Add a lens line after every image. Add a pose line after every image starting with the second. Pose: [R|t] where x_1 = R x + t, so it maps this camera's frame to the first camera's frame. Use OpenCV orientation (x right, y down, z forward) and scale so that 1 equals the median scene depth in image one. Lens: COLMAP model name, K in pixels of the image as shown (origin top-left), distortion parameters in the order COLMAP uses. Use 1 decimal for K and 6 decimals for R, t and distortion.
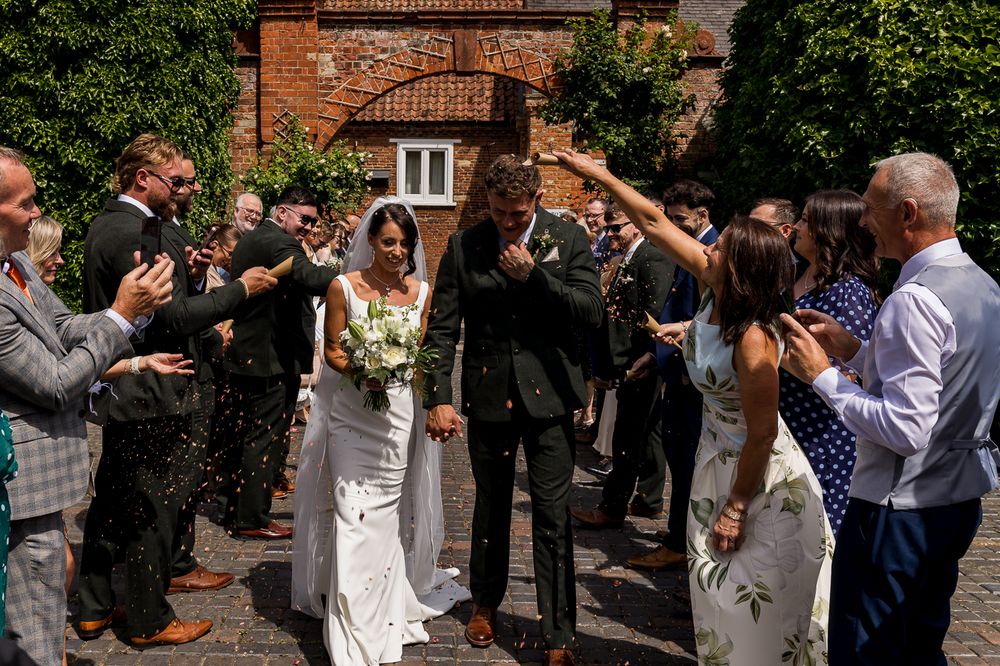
lens RADIAL K [[890.6, 0, 417.4], [0, 890.6, 299.9], [0, 0, 1]] dist [-0.003408, -0.000869]
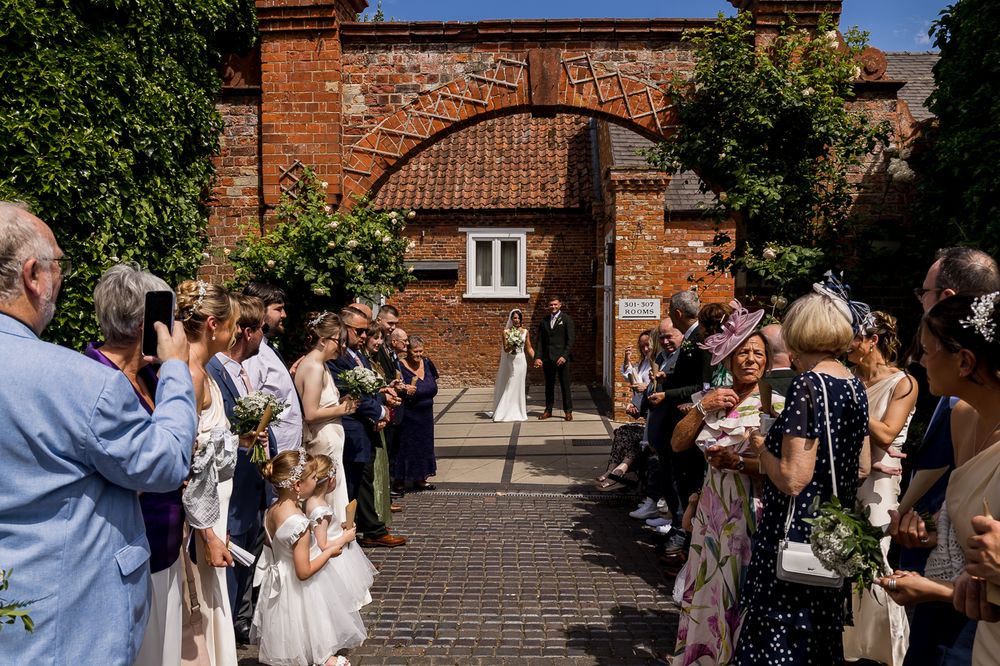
lens RADIAL K [[790.8, 0, 512.9], [0, 790.8, 330.3], [0, 0, 1]] dist [-0.002579, 0.005129]
pose [[0.999648, -0.009458, 0.024797, 0.010202], [0.011152, 0.997548, -0.069092, -0.030184], [-0.024082, 0.069344, 0.997302, 0.368524]]
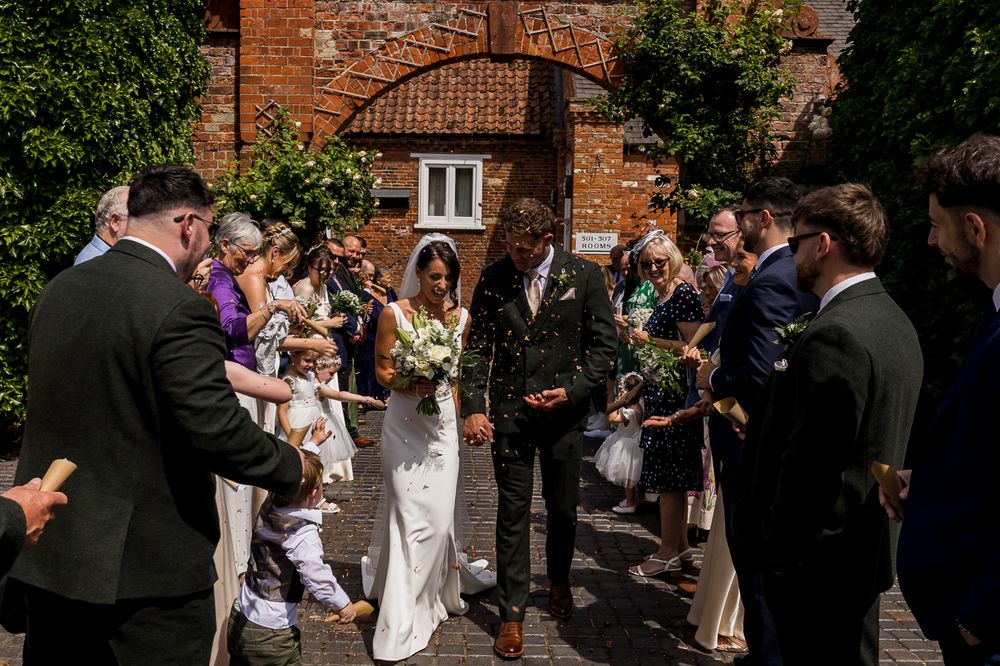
lens RADIAL K [[916.6, 0, 471.7], [0, 916.6, 294.0], [0, 0, 1]] dist [0.005202, -0.002611]
pose [[0.999464, 0.005565, 0.032267, 0.001794], [-0.004348, 0.999281, -0.037660, -0.015173], [-0.032454, 0.037500, 0.998770, 0.200867]]
